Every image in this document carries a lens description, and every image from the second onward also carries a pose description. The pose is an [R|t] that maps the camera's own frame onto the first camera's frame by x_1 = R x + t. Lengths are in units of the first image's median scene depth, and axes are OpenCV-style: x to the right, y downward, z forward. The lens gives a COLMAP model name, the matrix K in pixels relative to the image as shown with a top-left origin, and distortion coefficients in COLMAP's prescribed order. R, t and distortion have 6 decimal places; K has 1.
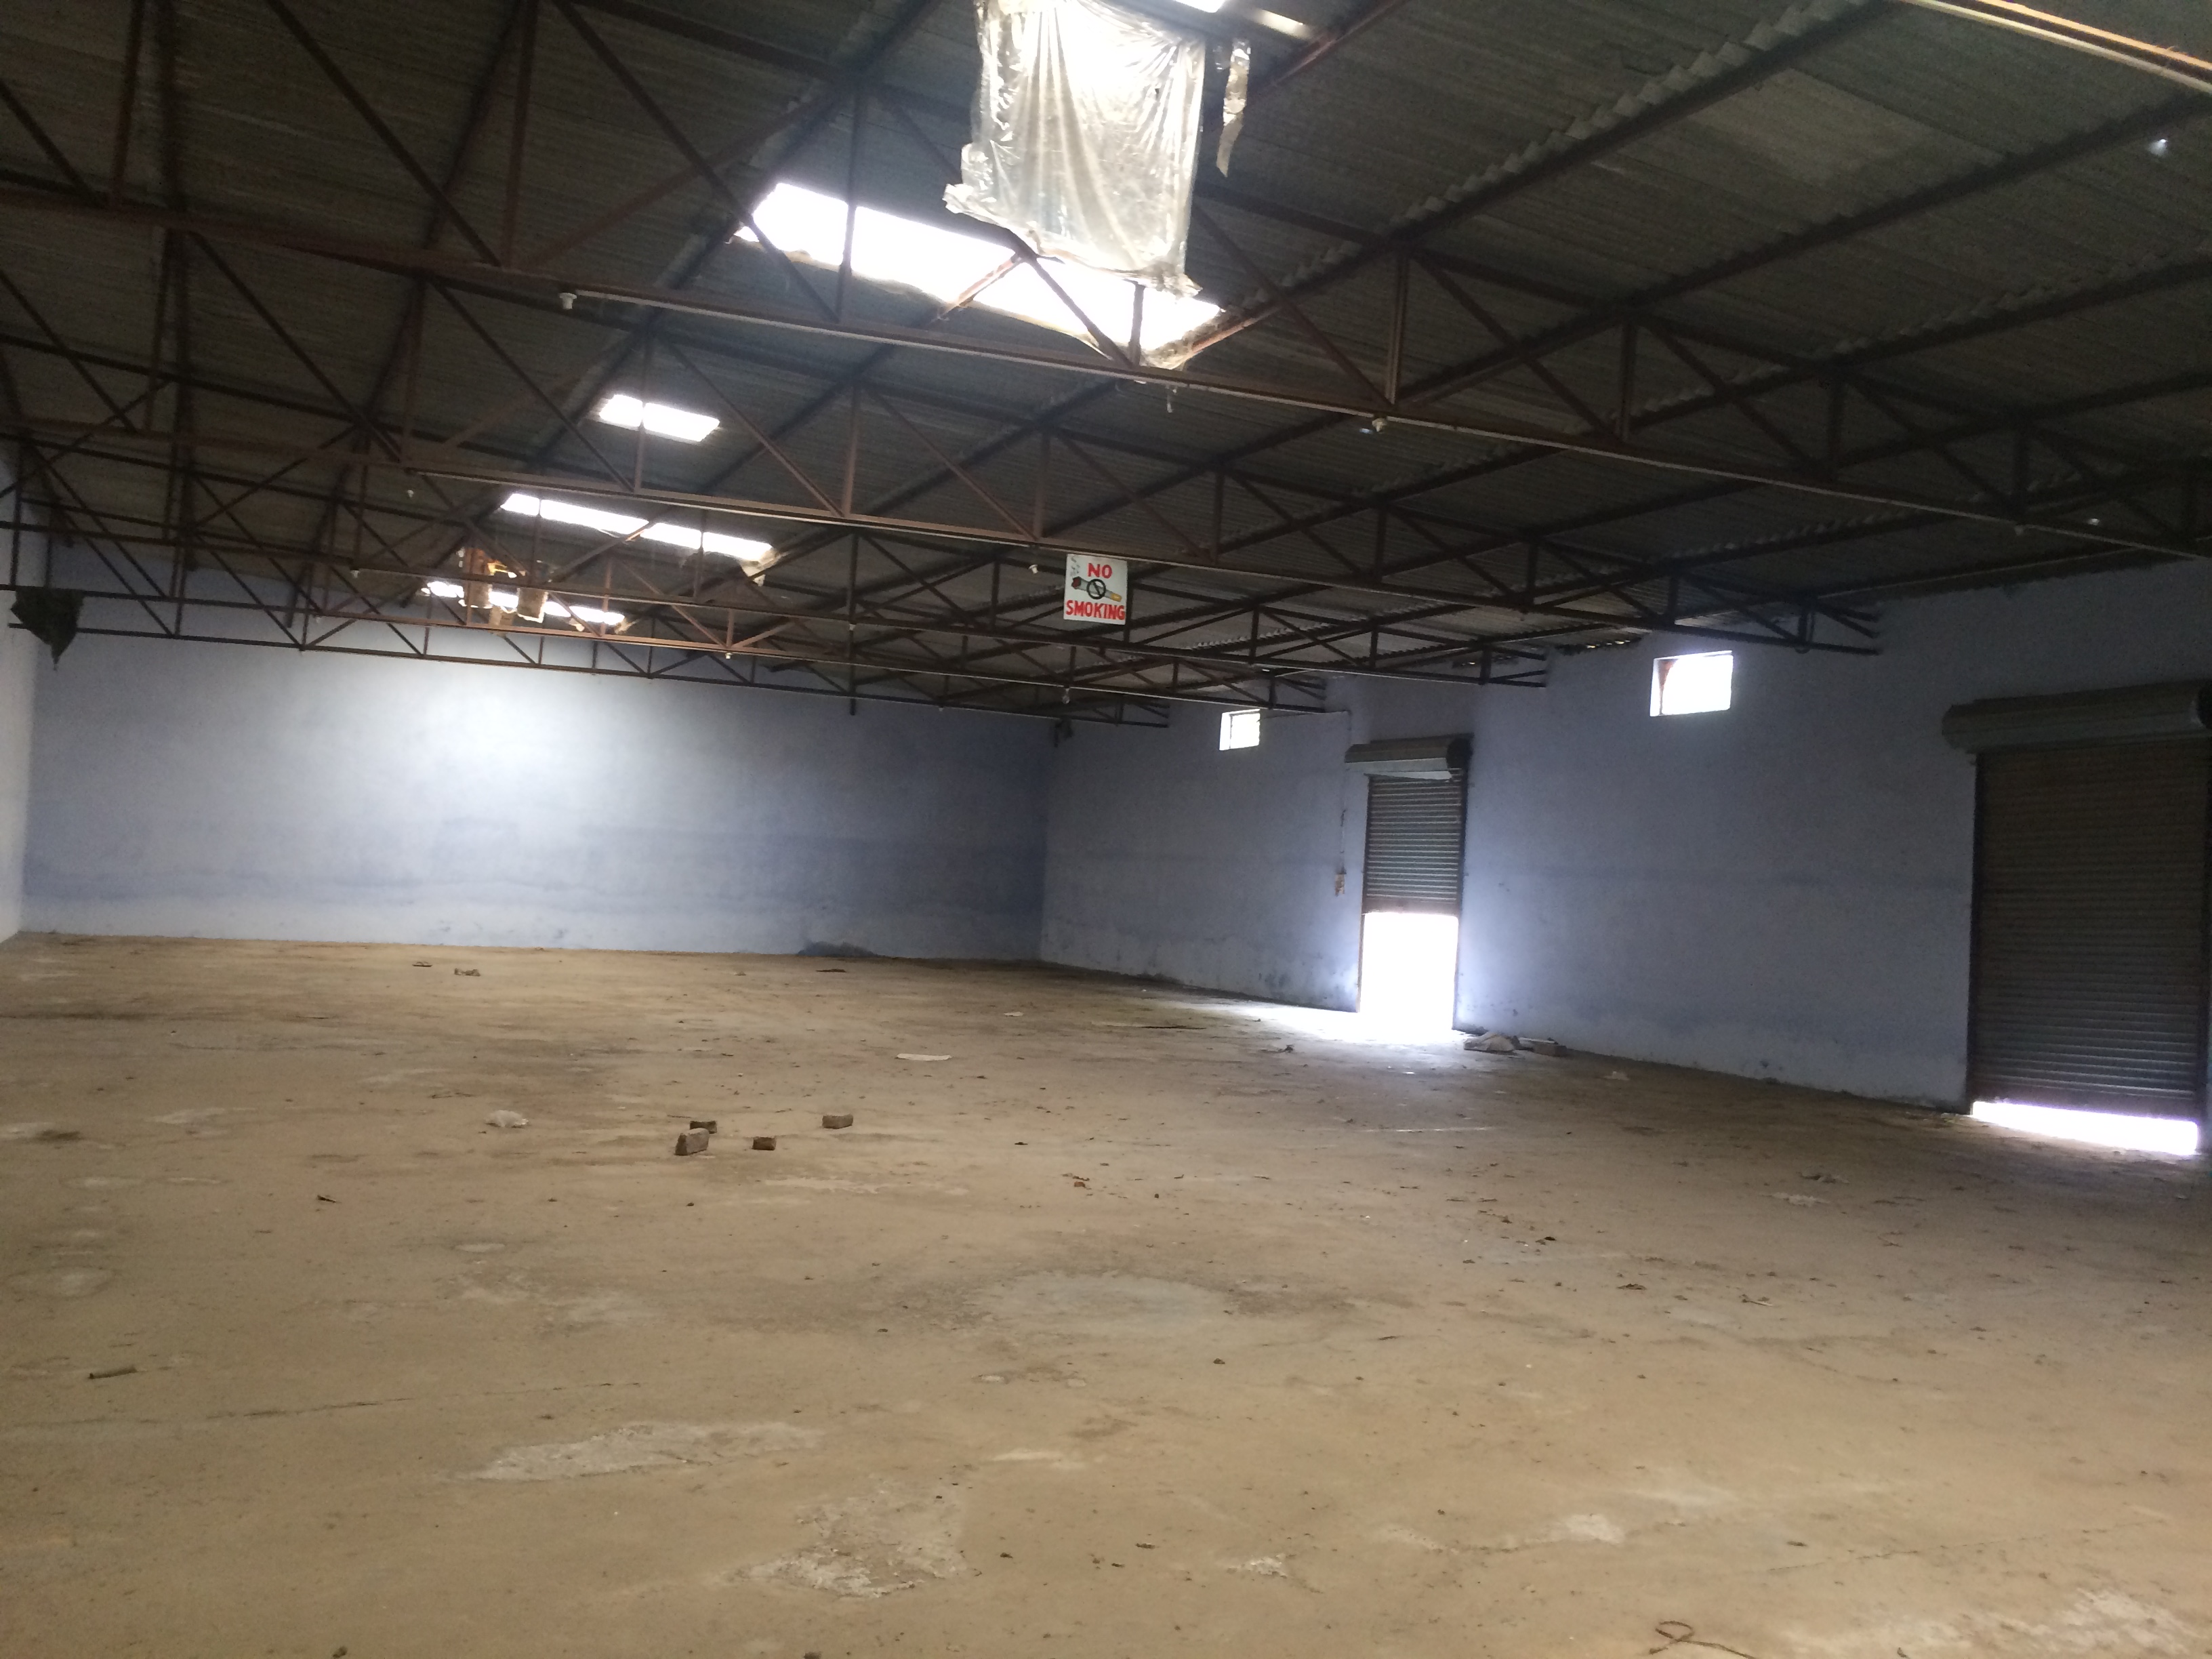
lens RADIAL K [[1870.0, 0, 1113.5], [0, 1870.0, 823.9], [0, 0, 1]] dist [0.076307, -0.095691]
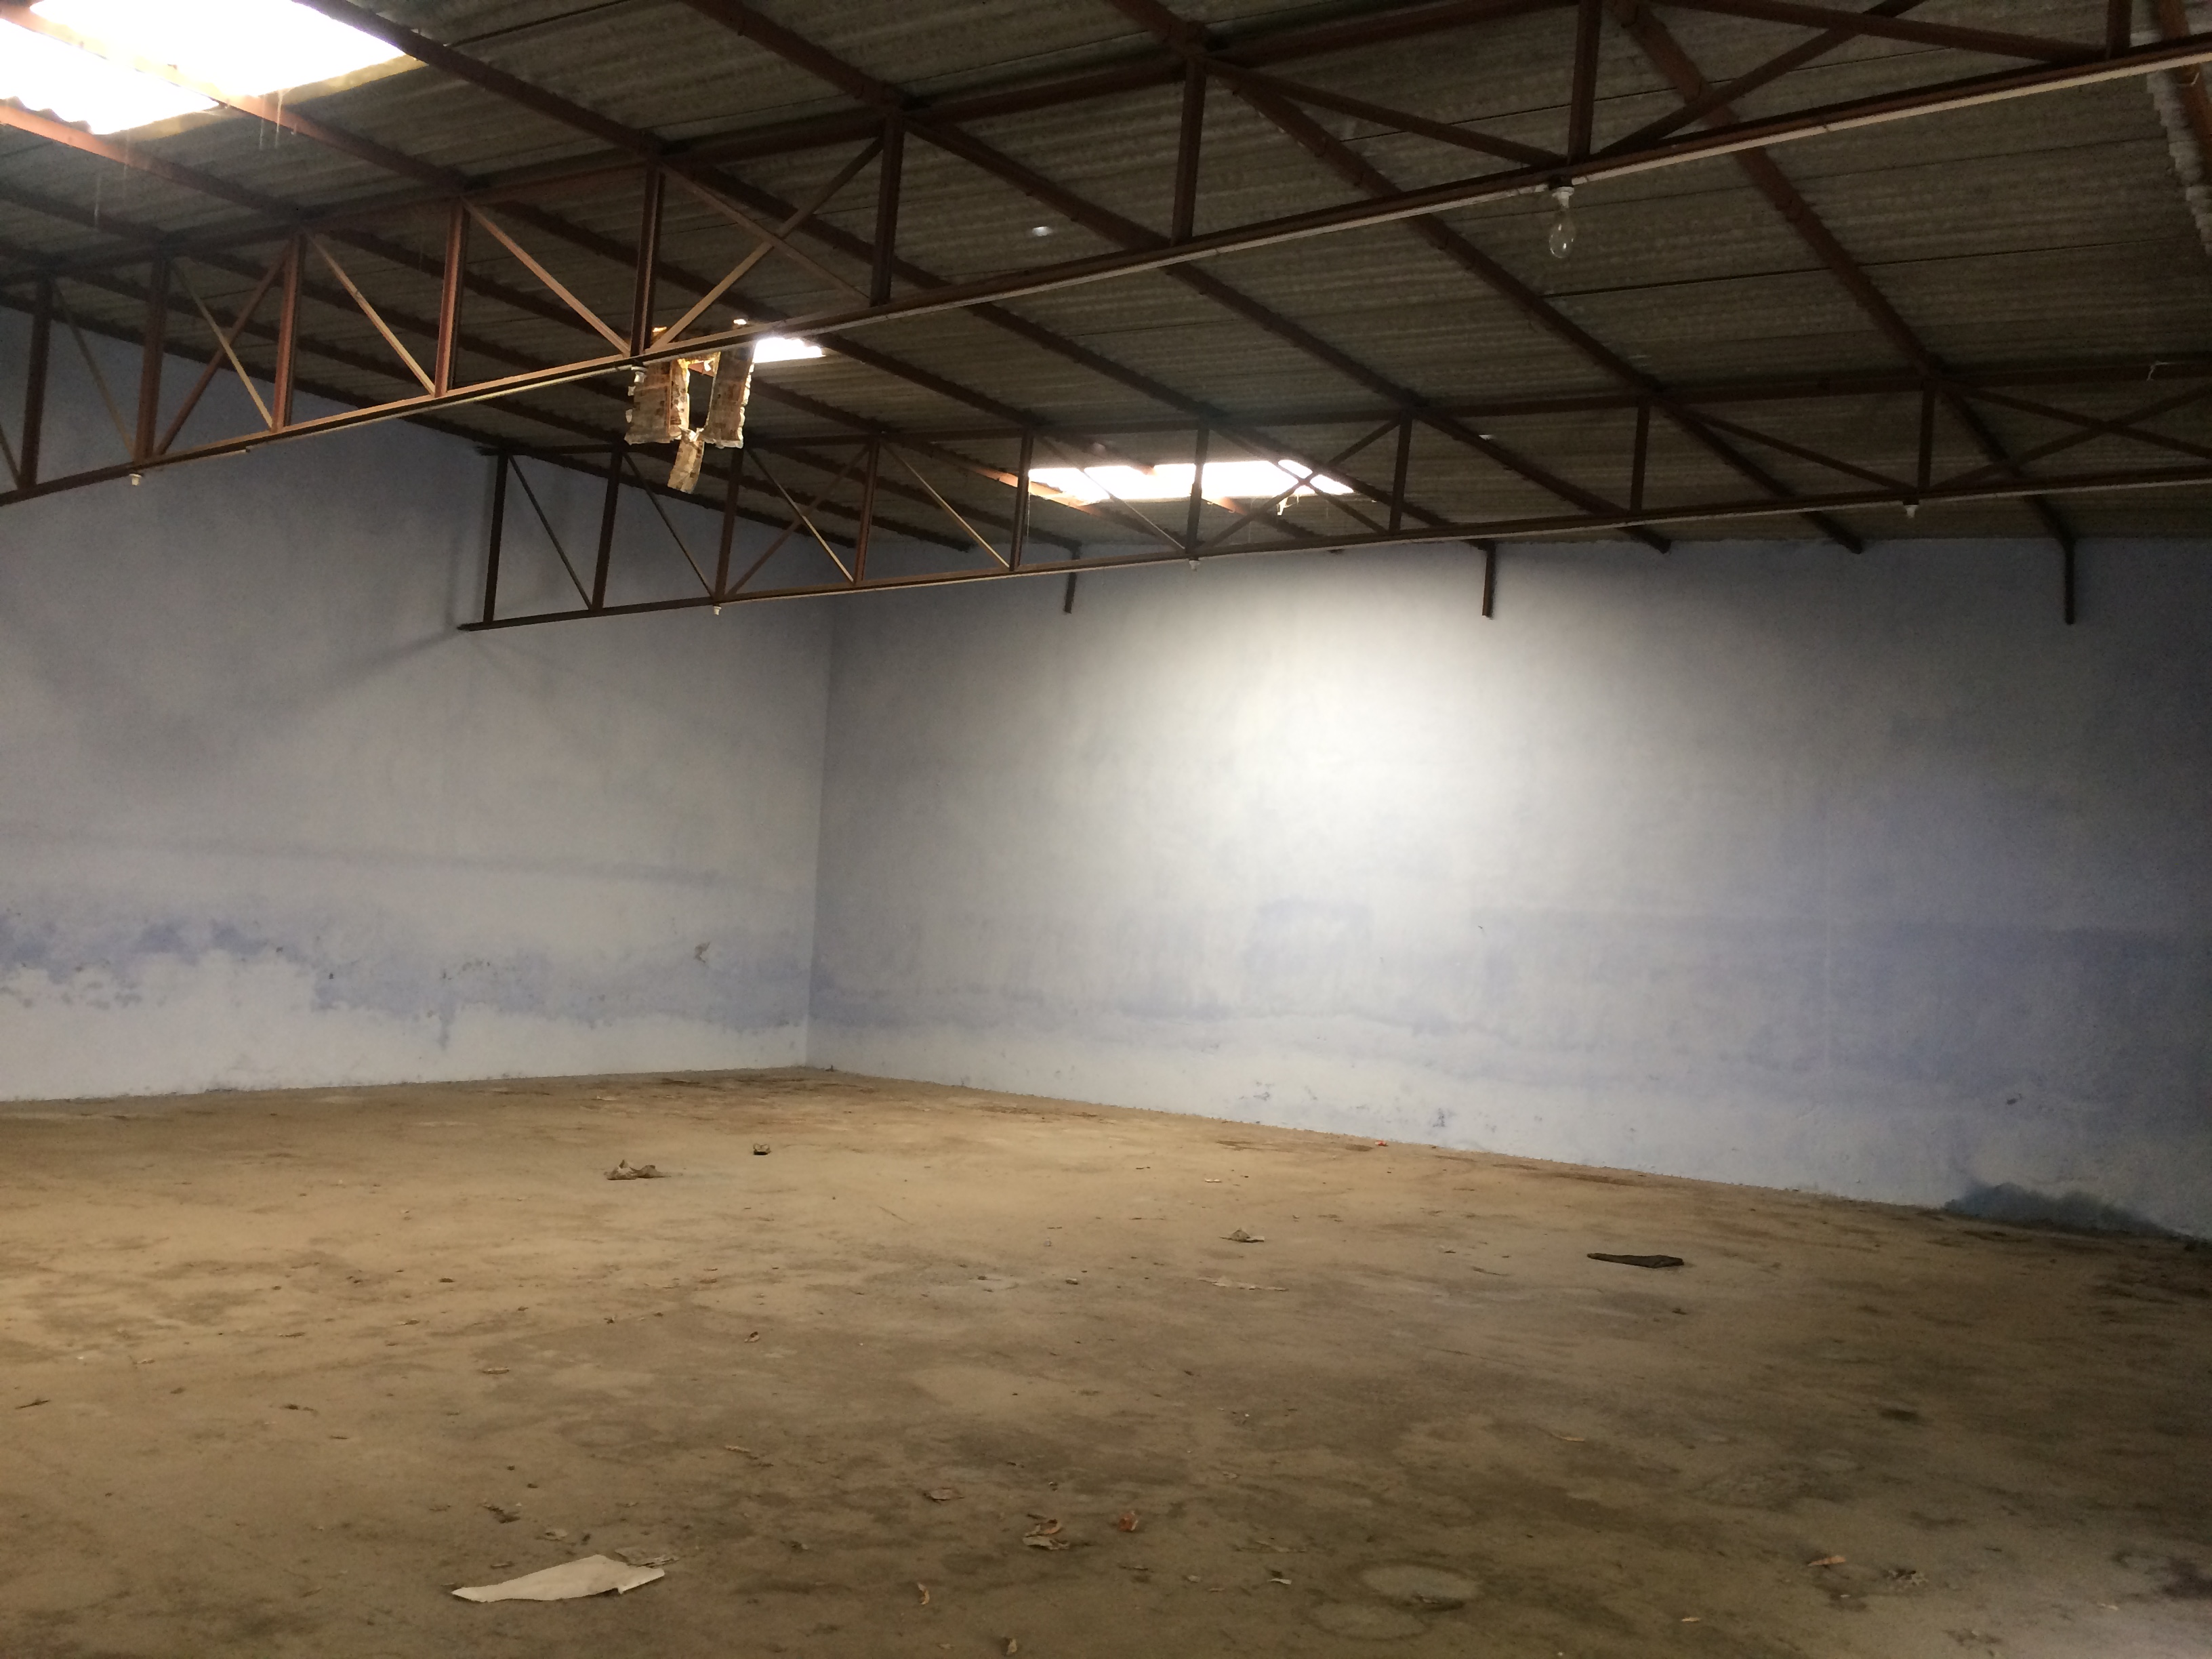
lens RADIAL K [[1870.0, 0, 1127.8], [0, 1870.0, 828.3], [0, 0, 1]] dist [0.076307, -0.095691]
pose [[0.509715, -0.071857, -0.857337, 0.116142], [-0.005625, 0.996206, -0.086841, 0.024873], [0.860325, 0.049087, 0.507377, 0.683643]]
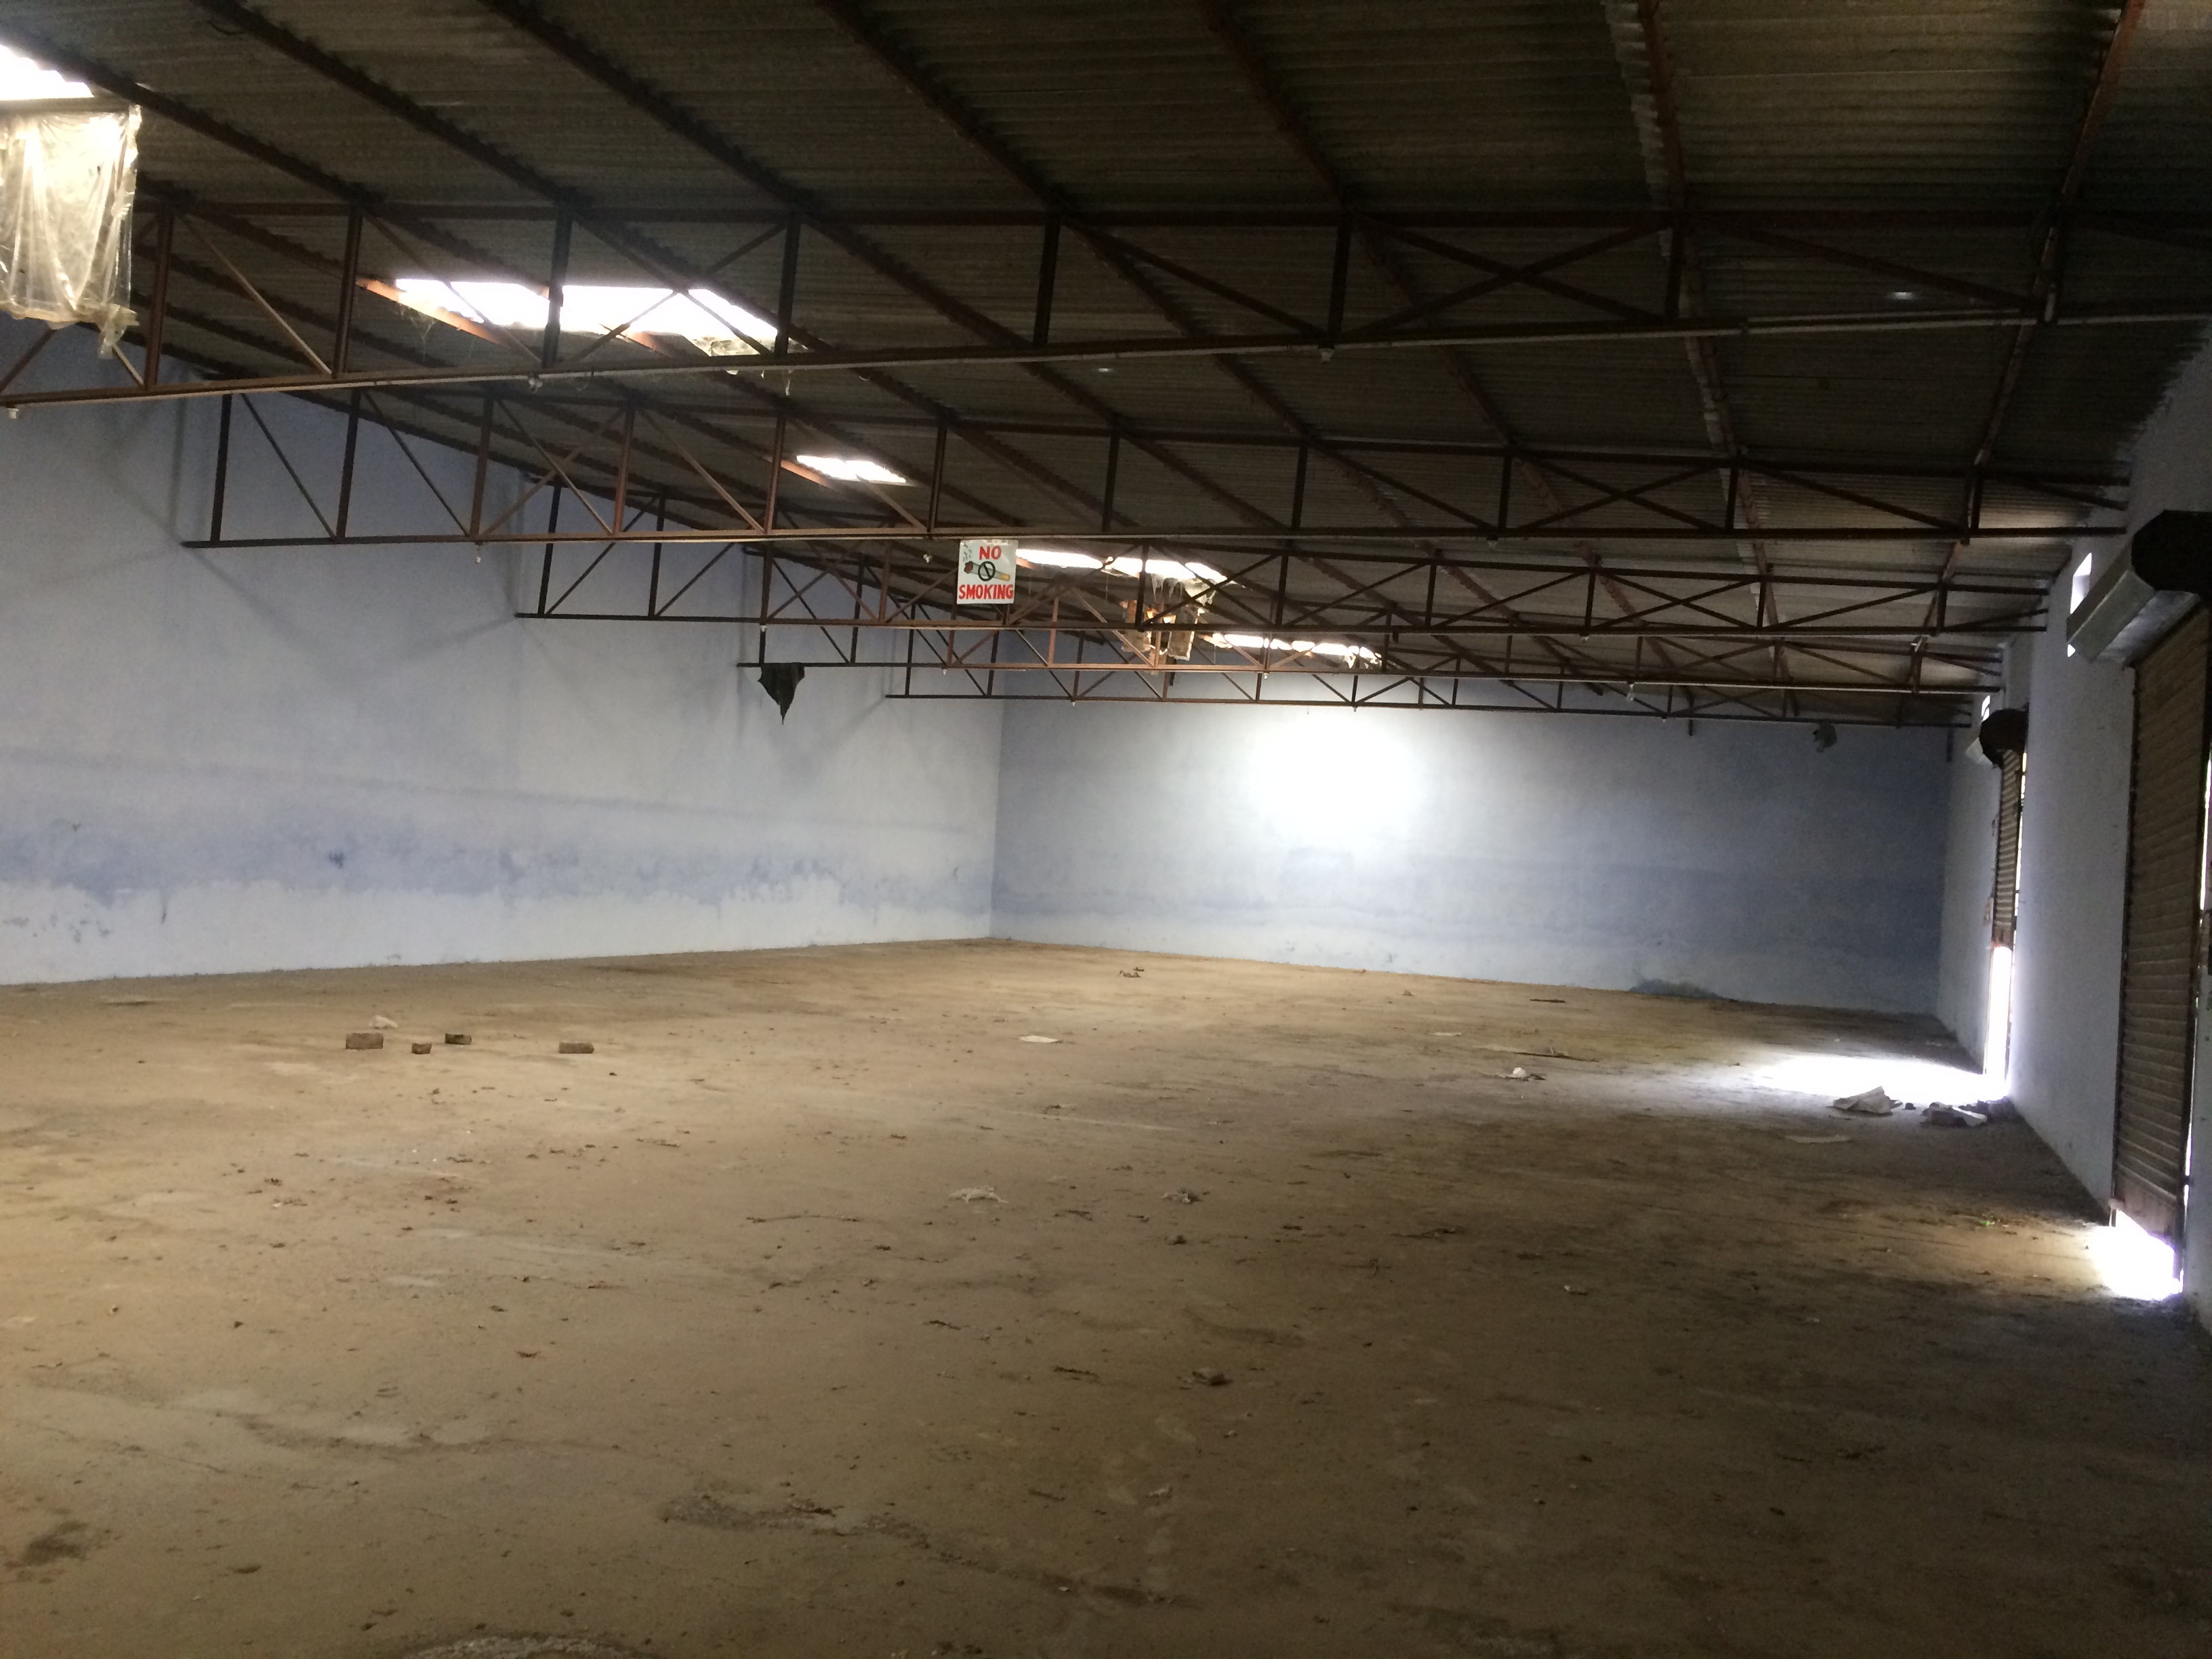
lens RADIAL K [[1870.0, 0, 1109.7], [0, 1870.0, 824.6], [0, 0, 1]] dist [0.076307, -0.095691]
pose [[0.708024, -0.019102, -0.705929, 0.346855], [-0.006561, 0.999413, -0.033624, 0.020979], [0.706157, 0.028438, 0.707484, 0.153778]]
